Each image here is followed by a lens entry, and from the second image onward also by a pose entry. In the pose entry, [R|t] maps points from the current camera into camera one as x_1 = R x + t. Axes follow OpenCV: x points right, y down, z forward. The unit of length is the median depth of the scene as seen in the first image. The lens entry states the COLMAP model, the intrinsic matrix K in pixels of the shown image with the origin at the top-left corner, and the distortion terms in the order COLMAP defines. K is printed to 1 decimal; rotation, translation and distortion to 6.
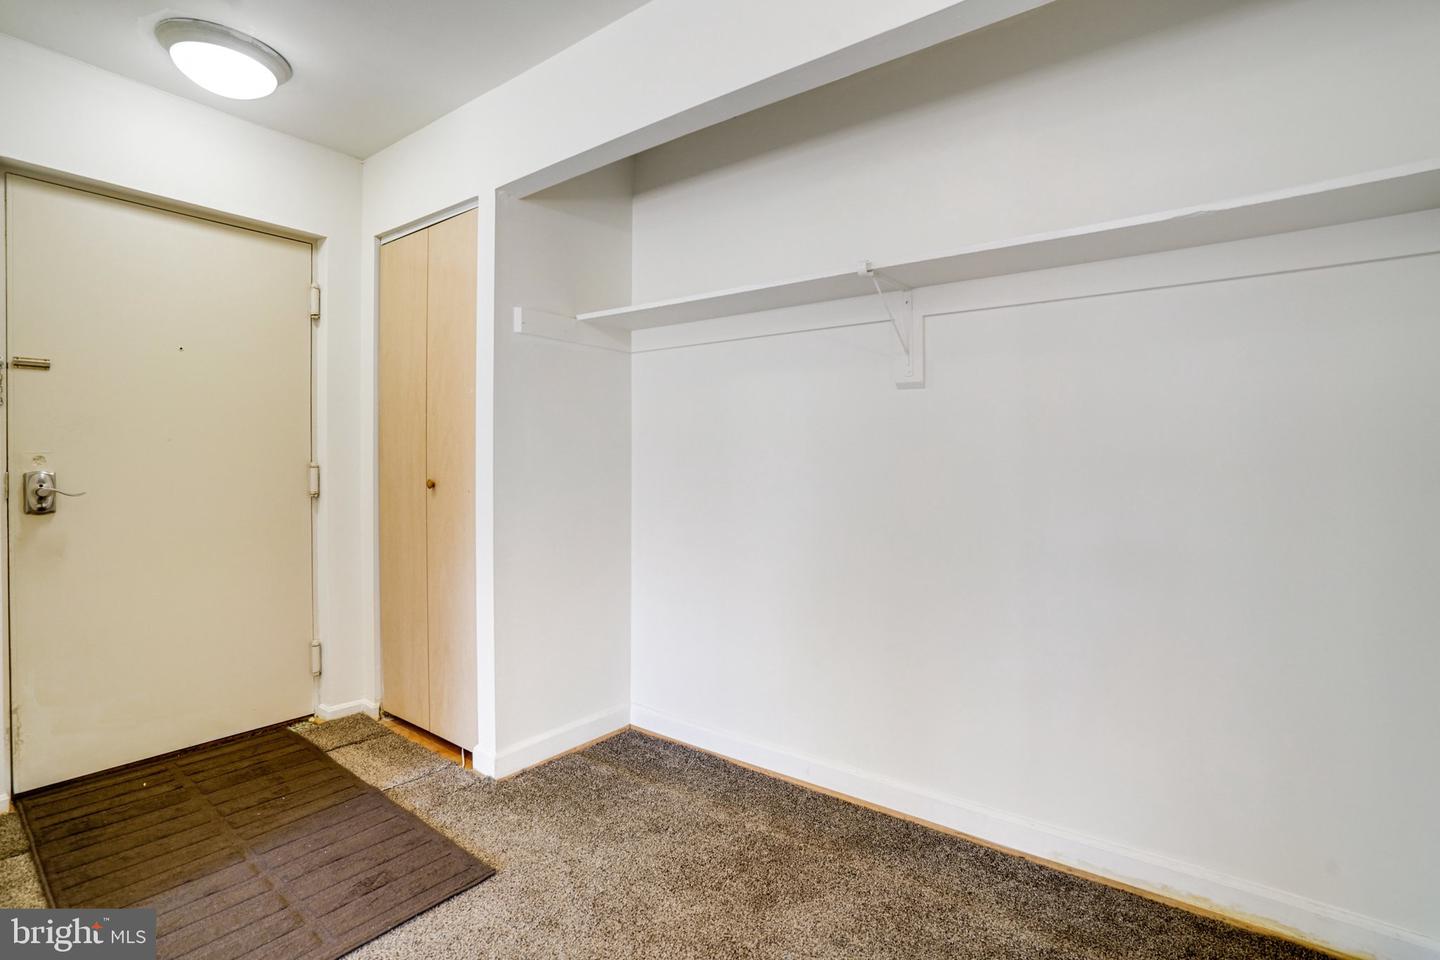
lens RADIAL K [[674.0, 0, 716.7], [0, 674.0, 473.1], [0, 0, 1]] dist [-0.056848, 0.018962]
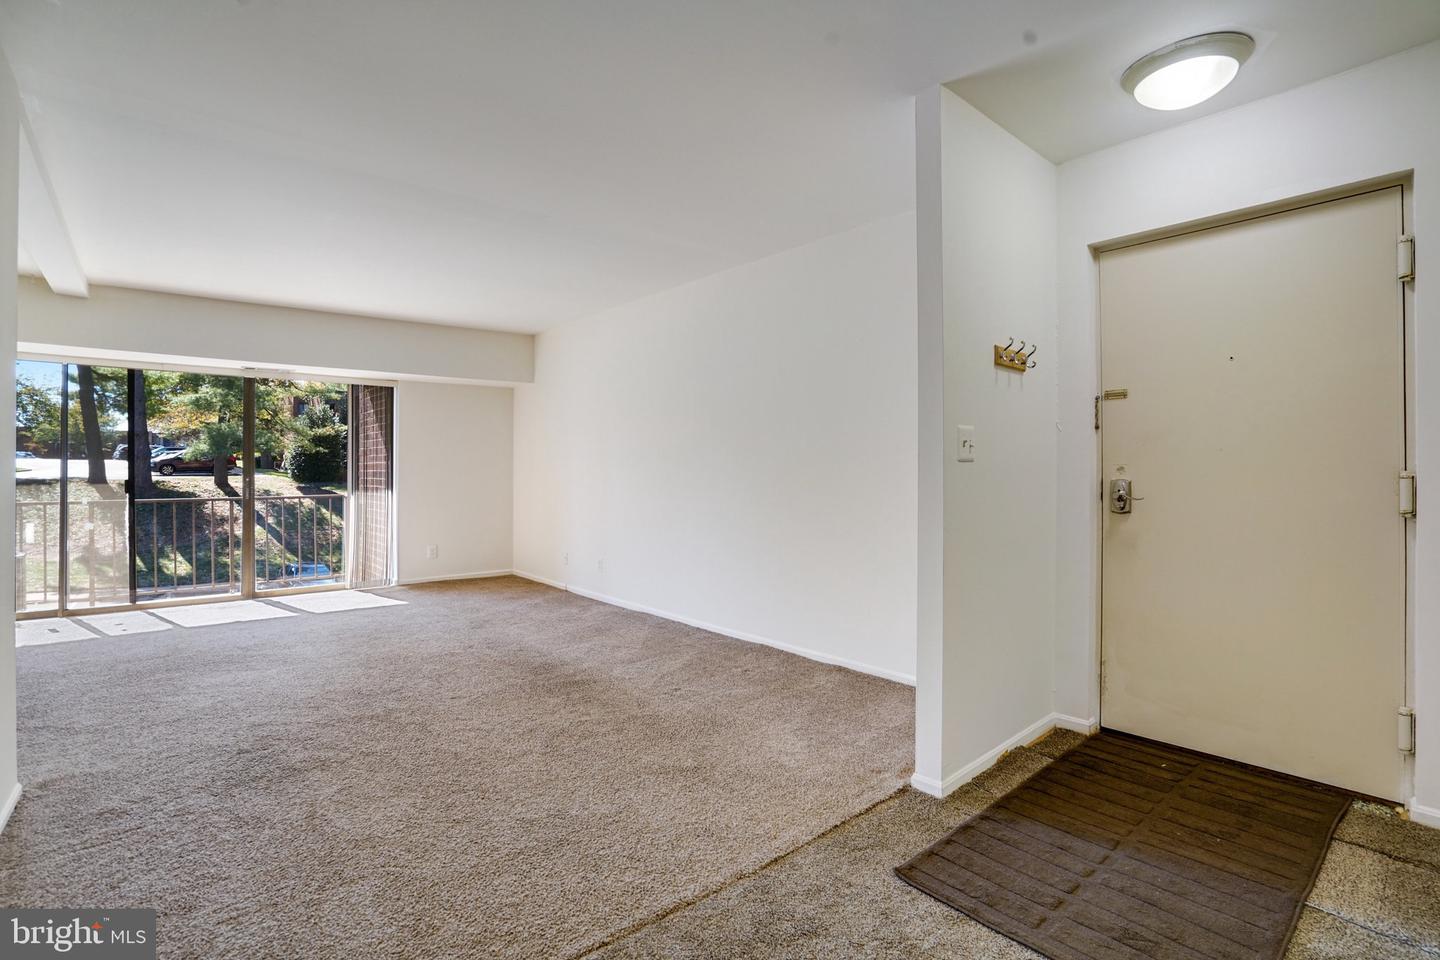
lens RADIAL K [[682.2, 0, 713.3], [0, 682.2, 472.9], [0, 0, 1]] dist [-0.054769, 0.021981]
pose [[-0.220654, -0.004480, -0.975342, 0.373780], [-0.015793, 0.999875, -0.001020, -0.001116], [0.975224, 0.015178, -0.220697, 0.485084]]
